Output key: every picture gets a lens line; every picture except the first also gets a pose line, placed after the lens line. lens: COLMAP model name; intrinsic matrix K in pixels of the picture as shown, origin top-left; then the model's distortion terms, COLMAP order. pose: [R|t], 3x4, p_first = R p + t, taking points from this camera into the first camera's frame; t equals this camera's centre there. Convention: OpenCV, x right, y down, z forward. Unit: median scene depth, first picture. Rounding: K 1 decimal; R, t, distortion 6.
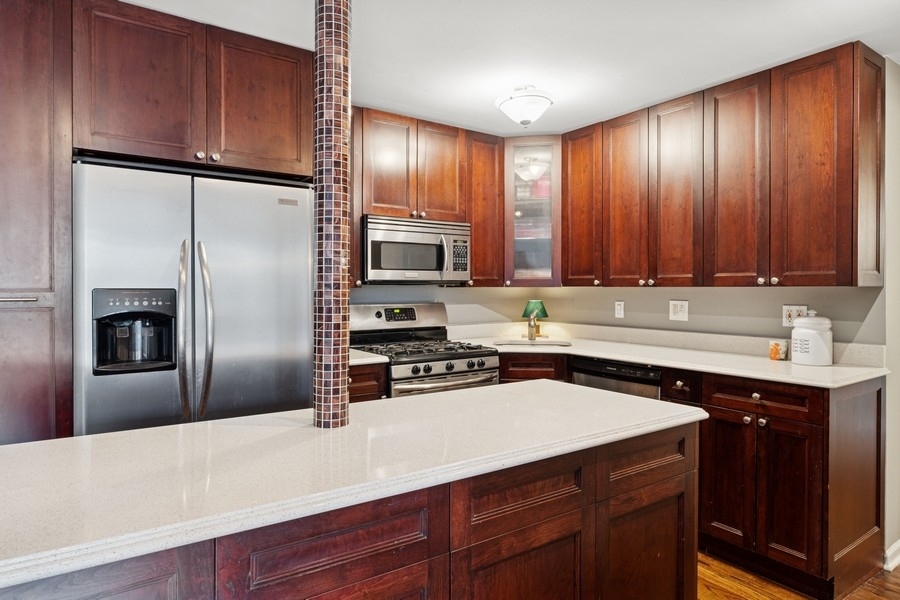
lens RADIAL K [[544.9, 0, 441.8], [0, 544.9, 295.3], [0, 0, 1]] dist [0.007885, -0.000366]
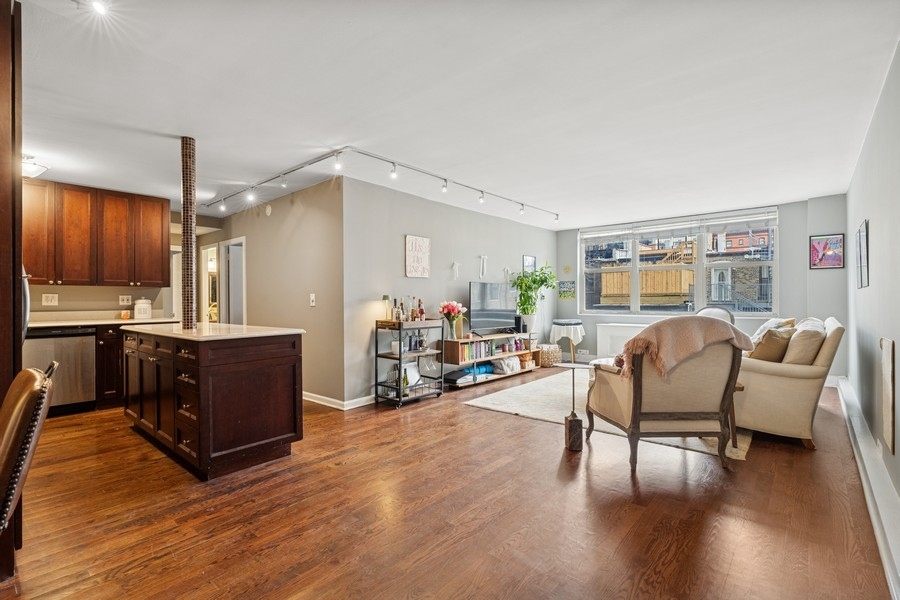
lens RADIAL K [[426.0, 0, 450.1], [0, 426.0, 298.0], [0, 0, 1]] dist [-0.006638, -0.000874]
pose [[-0.255491, 0.003116, 0.966806, -1.340913], [0.014483, 0.999895, 0.000605, 0.045915], [-0.966703, 0.014157, -0.255509, 0.141855]]
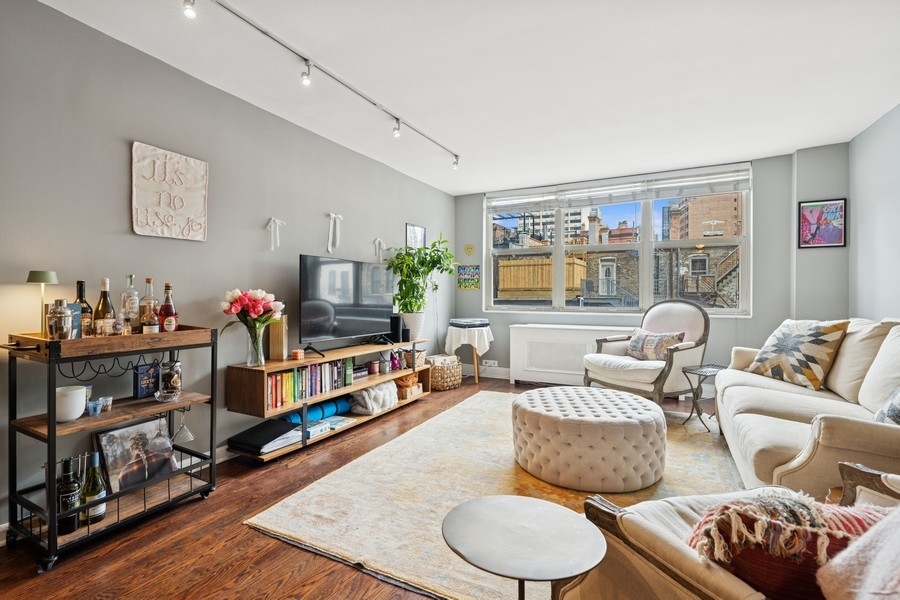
lens RADIAL K [[414.5, 0, 449.2], [0, 414.5, 295.4], [0, 0, 1]] dist [-0.004264, 0.000520]
pose [[-0.472783, -0.004153, 0.881169, -0.594990], [0.009405, 0.999908, 0.009759, 0.068069], [-0.881129, 0.012902, -0.472701, -0.263963]]
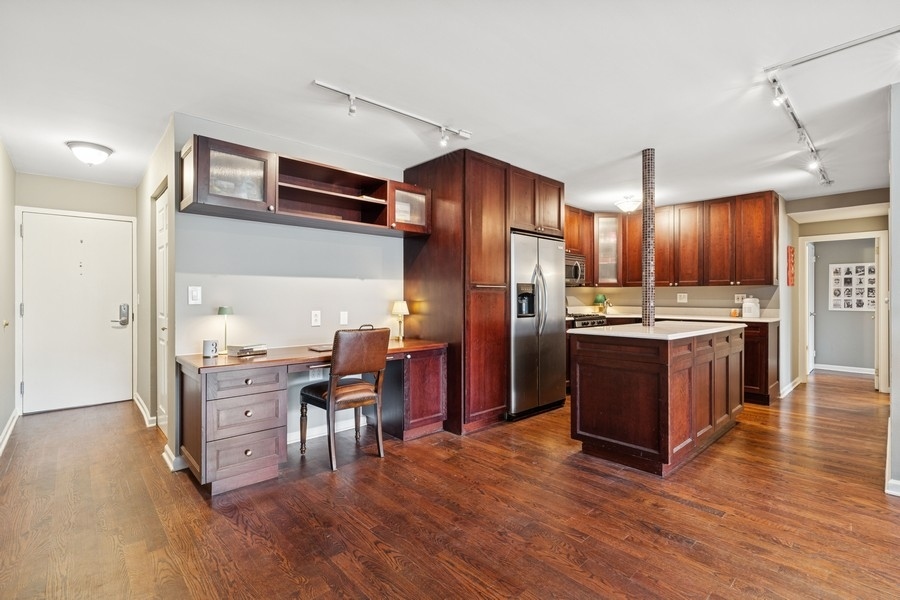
lens RADIAL K [[414.5, 0, 447.4], [0, 414.5, 297.9], [0, 0, 1]] dist [-0.004264, 0.000520]
pose [[0.991058, 0.000879, 0.133427, -0.807676], [0.000201, 0.999967, -0.008076, 0.046969], [-0.133429, 0.008030, 0.991026, -0.571416]]
